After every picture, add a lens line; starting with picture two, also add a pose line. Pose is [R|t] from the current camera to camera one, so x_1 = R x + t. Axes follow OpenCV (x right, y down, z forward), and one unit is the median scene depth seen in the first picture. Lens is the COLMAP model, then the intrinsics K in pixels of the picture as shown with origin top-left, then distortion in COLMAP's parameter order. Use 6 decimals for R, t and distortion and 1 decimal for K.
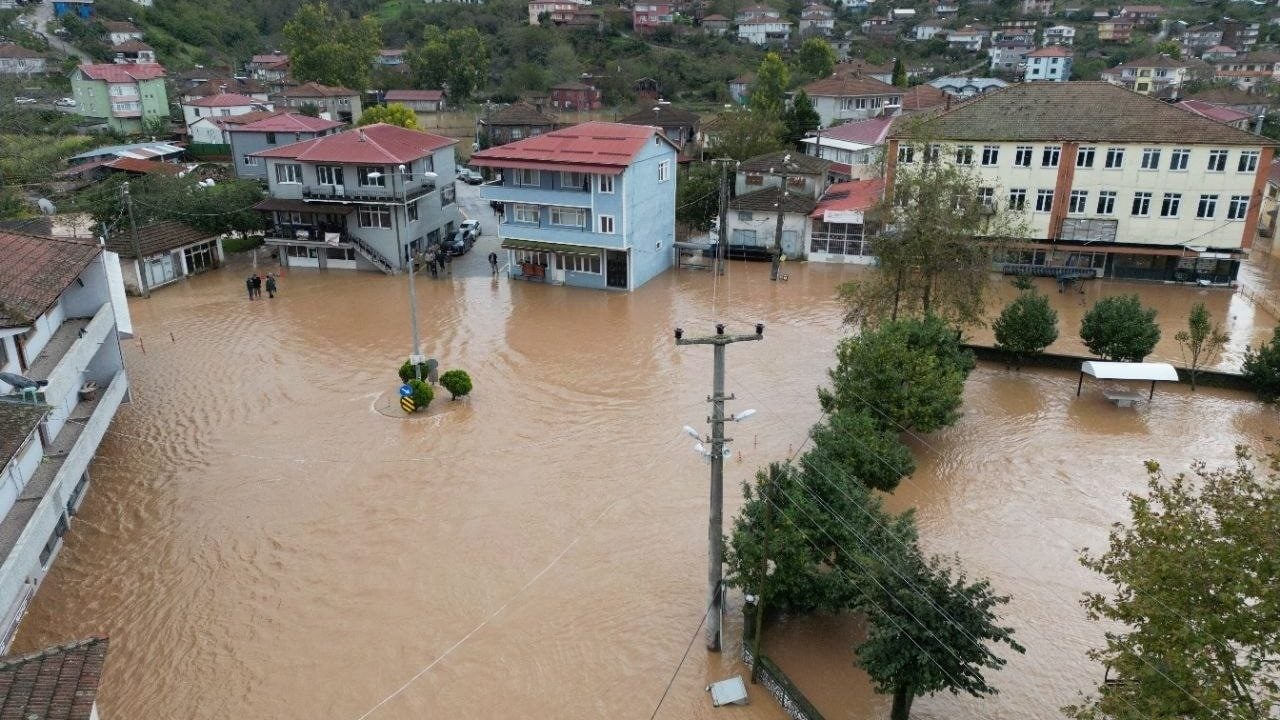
lens RADIAL K [[883.2, 0, 640.0], [0, 883.2, 360.0], [0, 0, 1]] dist [0.094881, -0.091626]
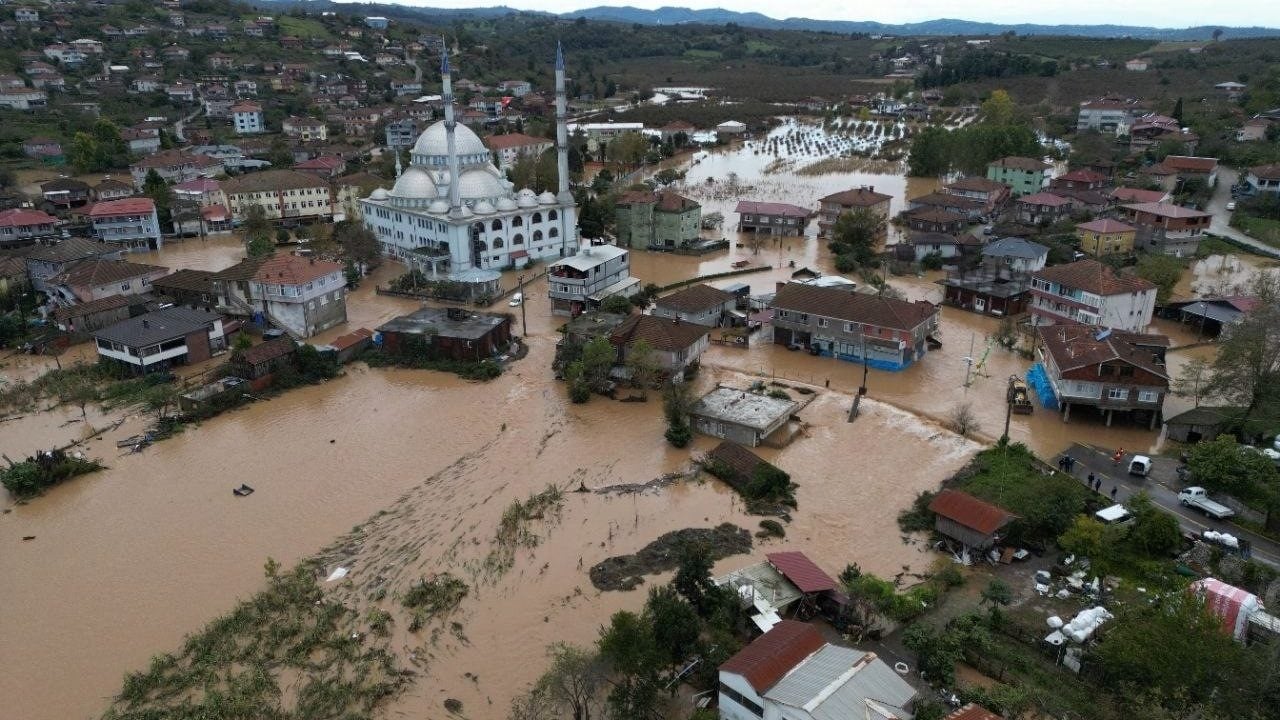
lens RADIAL K [[883.2, 0, 640.0], [0, 883.2, 360.0], [0, 0, 1]] dist [0.094881, -0.091626]
pose [[0.685543, -0.249263, 0.684031, -1.002014], [0.247750, 0.963360, 0.102754, 0.348272], [-0.684580, 0.099027, 0.722180, -2.174052]]
